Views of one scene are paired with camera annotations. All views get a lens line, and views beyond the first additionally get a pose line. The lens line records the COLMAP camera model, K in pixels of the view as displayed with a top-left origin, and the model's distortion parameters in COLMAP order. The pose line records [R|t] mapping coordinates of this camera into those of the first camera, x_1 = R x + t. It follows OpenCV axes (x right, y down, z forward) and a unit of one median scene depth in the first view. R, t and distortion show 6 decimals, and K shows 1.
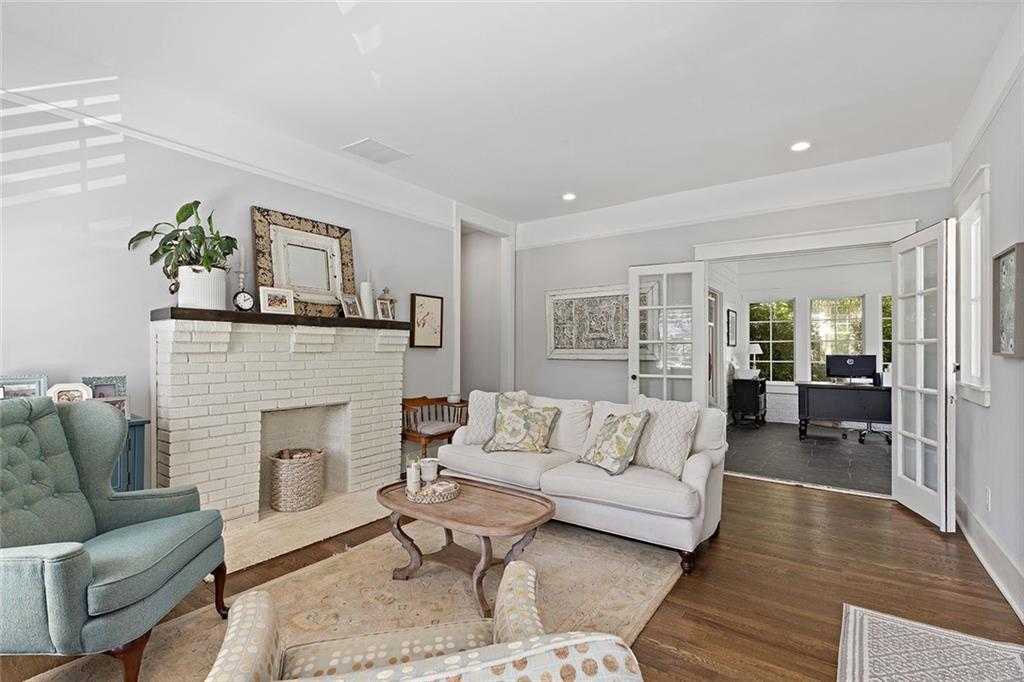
lens RADIAL K [[468.4, 0, 519.9], [0, 468.4, 352.7], [0, 0, 1]] dist [0.001469, 0.000155]
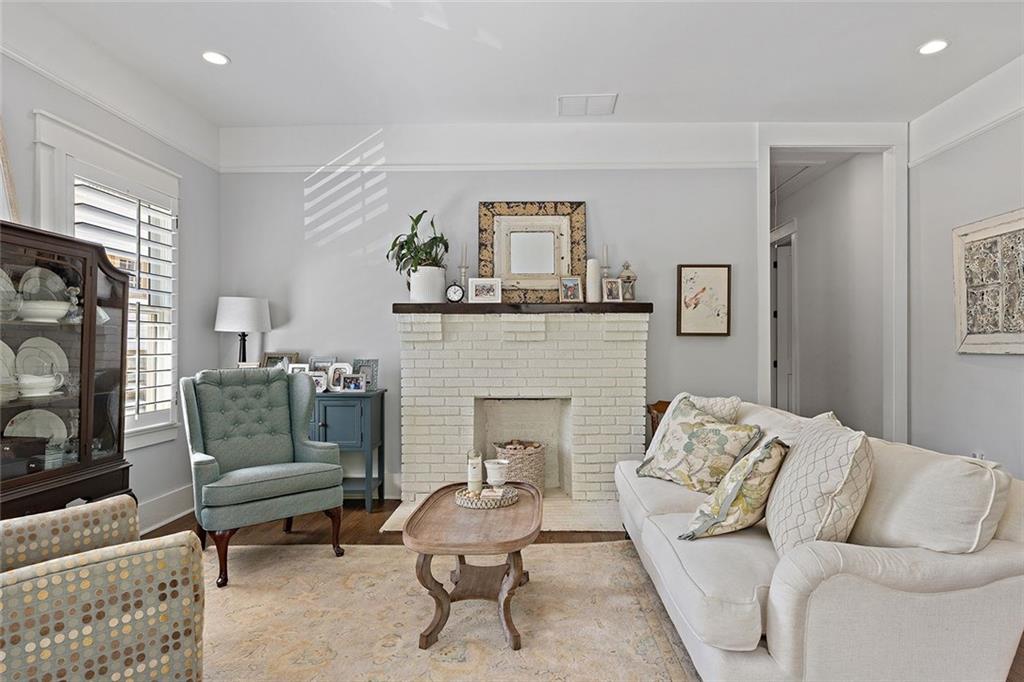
lens RADIAL K [[579.8, 0, 515.2], [0, 579.8, 349.2], [0, 0, 1]] dist [-0.012006, -0.000065]
pose [[0.561773, -0.002607, -0.827288, 0.519817], [-0.002489, 0.999985, -0.004841, 0.021338], [0.827288, 0.004778, 0.561758, 0.319394]]
